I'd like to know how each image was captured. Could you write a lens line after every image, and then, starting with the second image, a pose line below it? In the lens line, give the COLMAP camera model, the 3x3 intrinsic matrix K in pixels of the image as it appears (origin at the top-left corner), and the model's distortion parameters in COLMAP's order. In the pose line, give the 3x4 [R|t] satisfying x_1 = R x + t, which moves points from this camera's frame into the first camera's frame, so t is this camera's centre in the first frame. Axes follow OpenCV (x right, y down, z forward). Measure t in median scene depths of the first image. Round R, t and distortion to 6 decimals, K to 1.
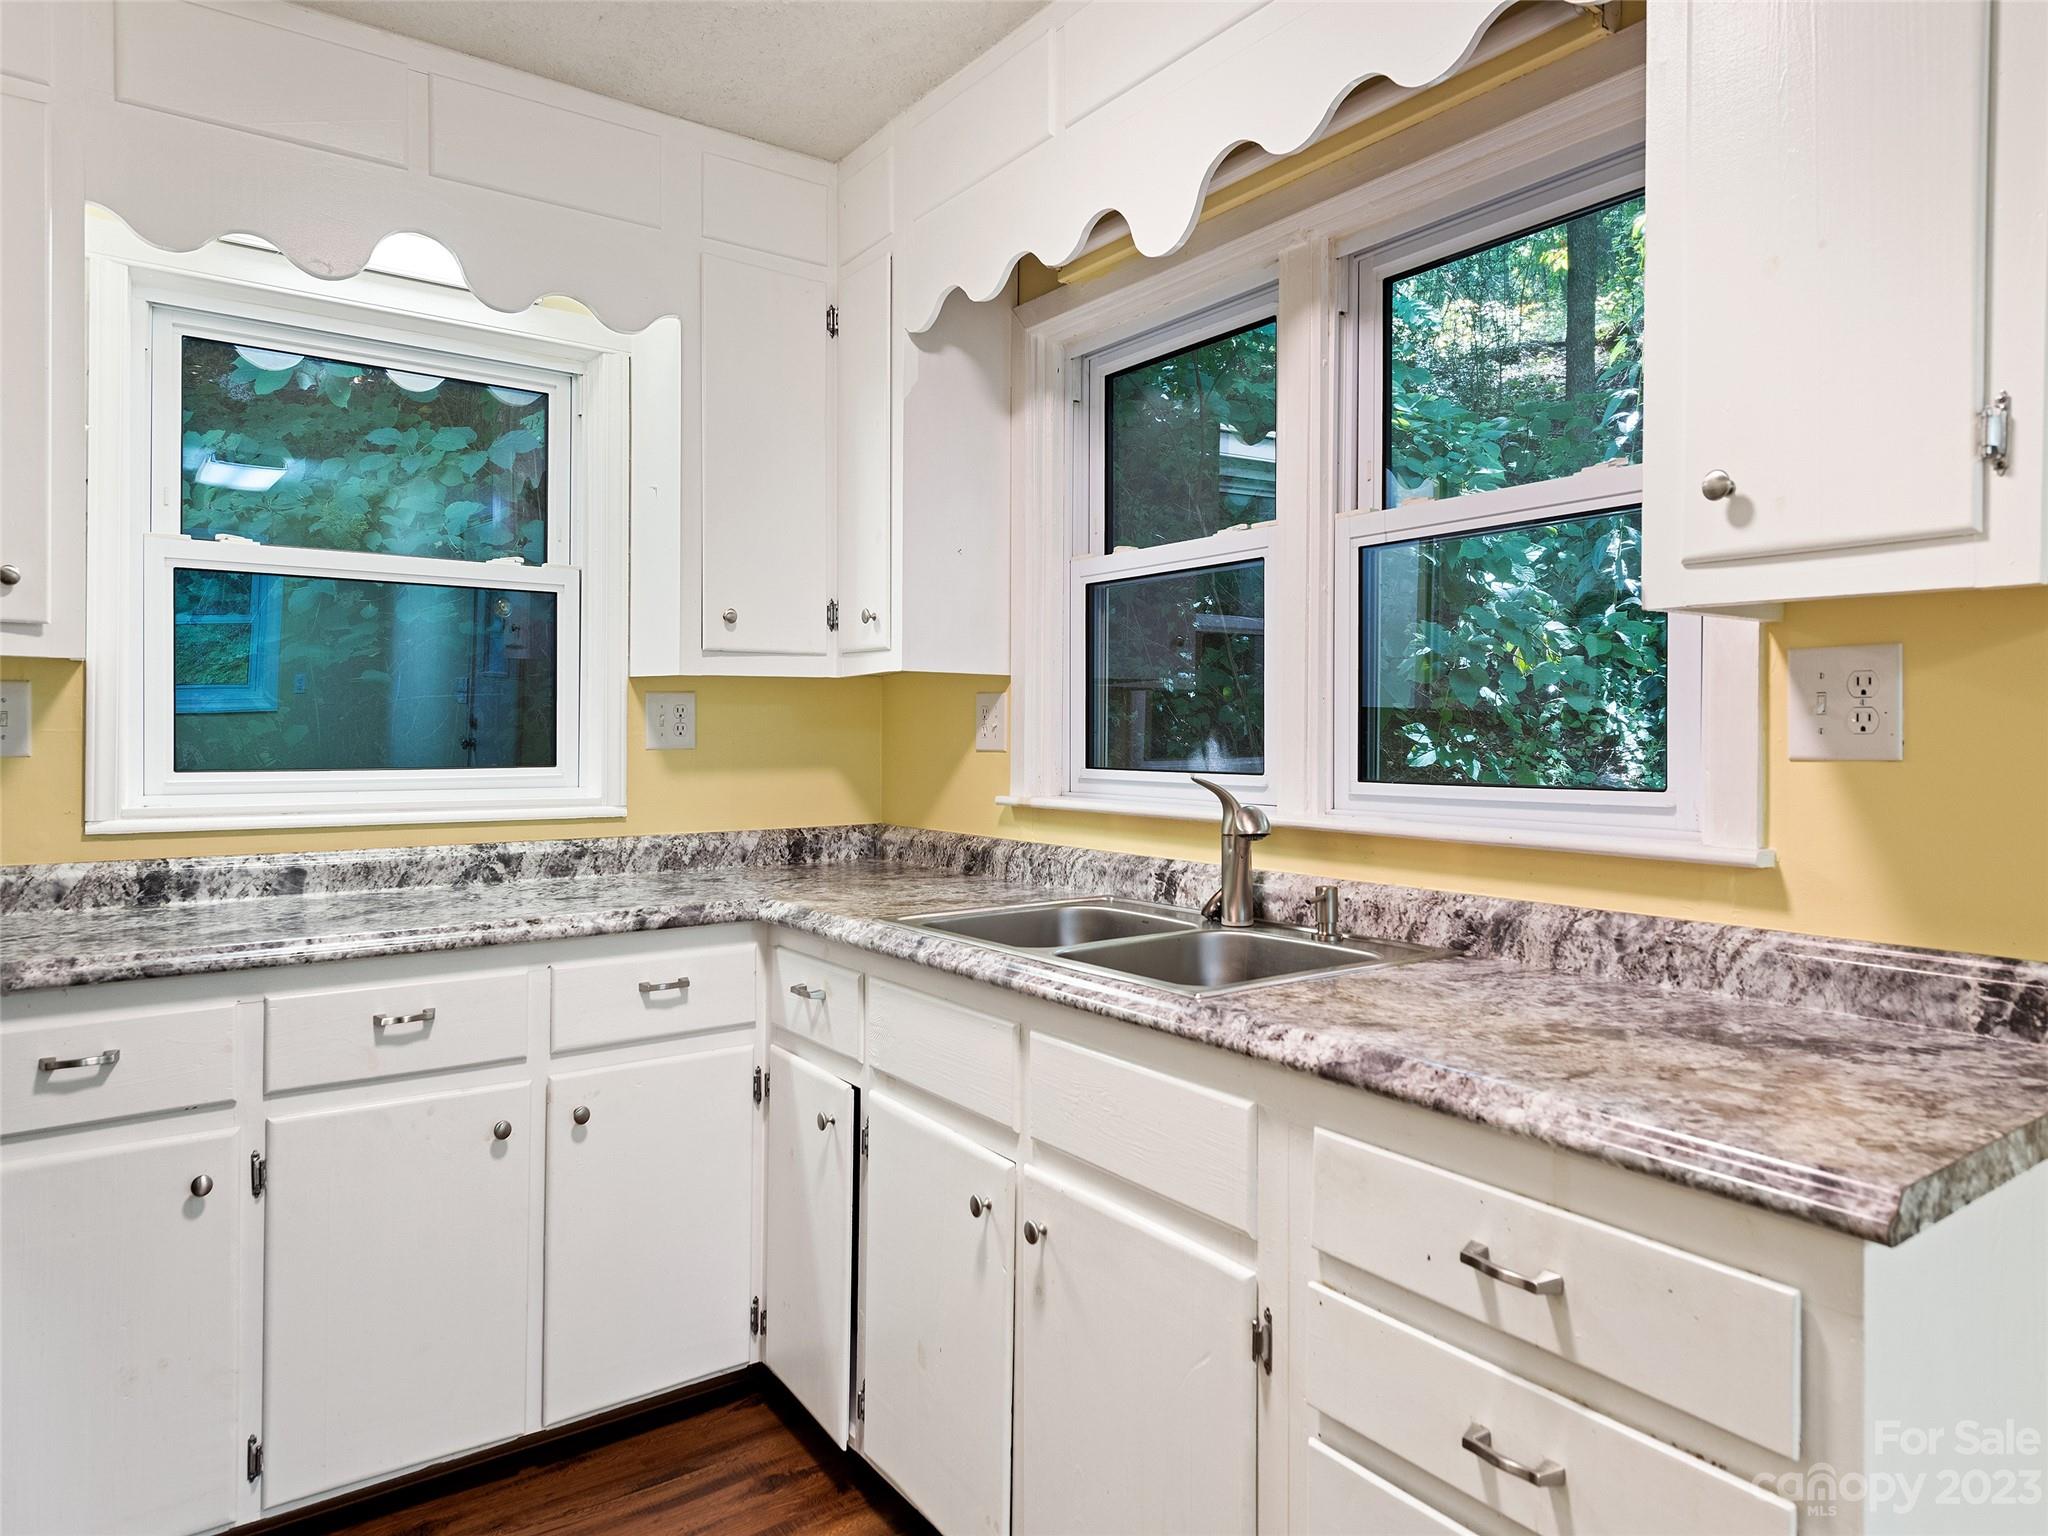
lens RADIAL K [[1270.7, 0, 996.2], [0, 1270.7, 742.8], [0, 0, 1]] dist [0.024581, -0.008618]
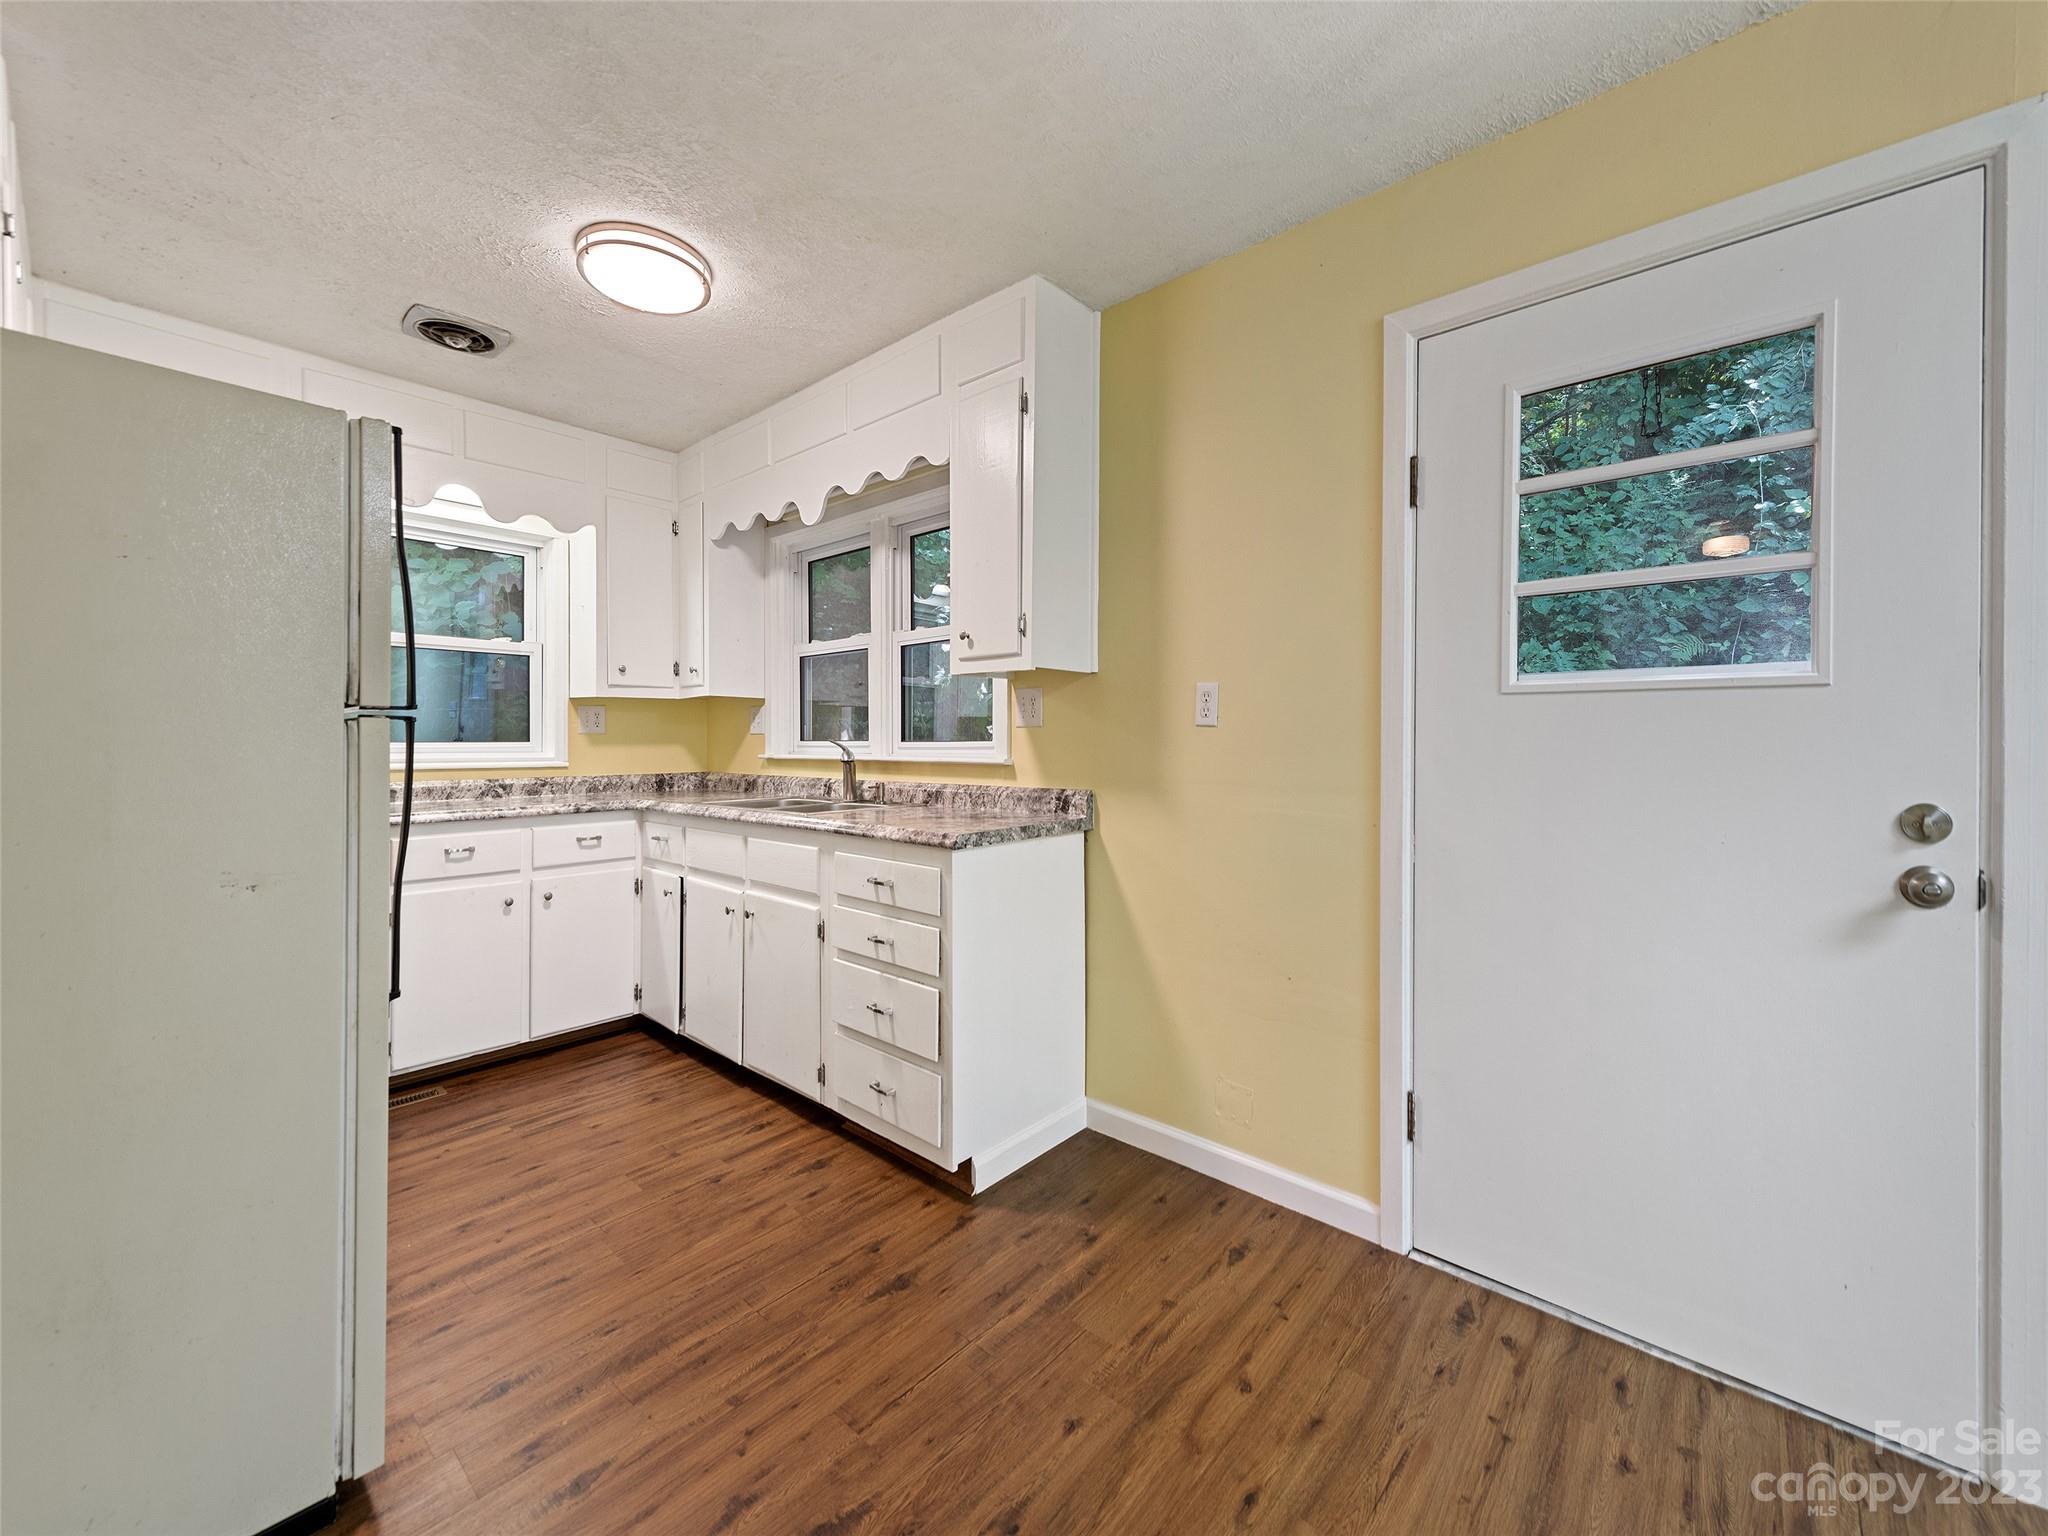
lens RADIAL K [[819.4, 0, 1023.1], [0, 819.4, 749.3], [0, 0, 1]] dist [0.010721, -0.001318]
pose [[0.973781, -0.006609, 0.227394, 0.137286], [0.006380, 0.999978, 0.001743, 0.038483], [-0.227400, -0.000247, 0.973801, -0.514527]]
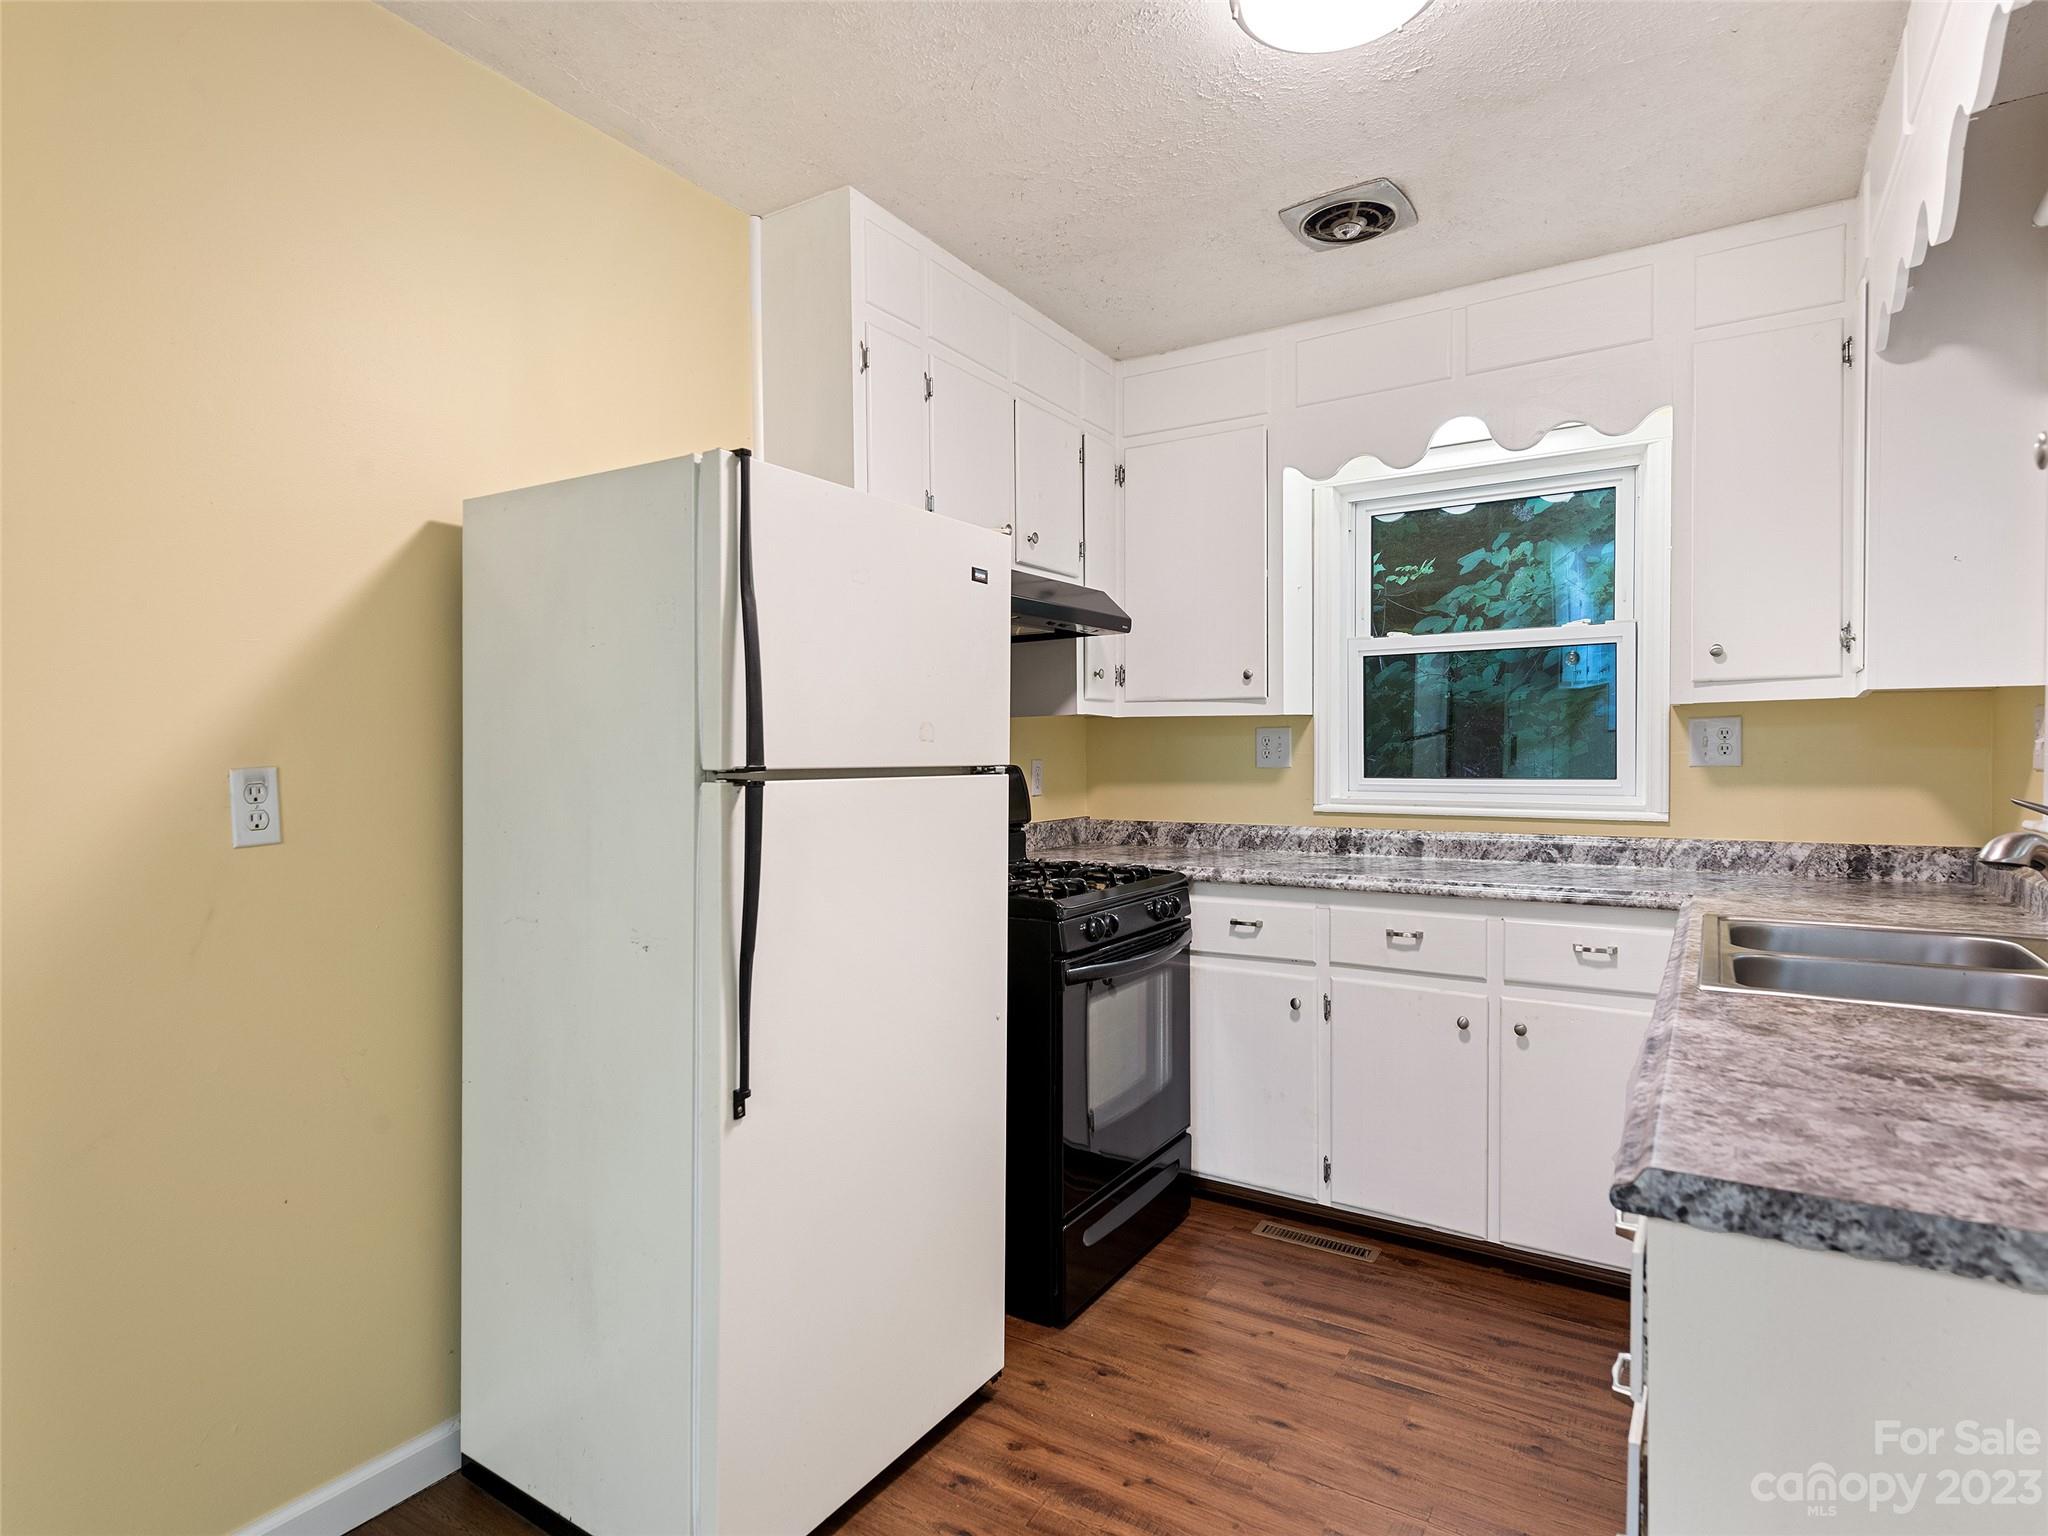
lens RADIAL K [[1099.0, 0, 1041.8], [0, 1099.0, 774.4], [0, 0, 1]] dist [0.014981, 0.000614]
pose [[0.373940, 0.013098, -0.927360, 0.537884], [-0.002145, 0.999910, 0.013258, 0.000278], [0.927450, -0.002968, 0.373935, 0.065715]]
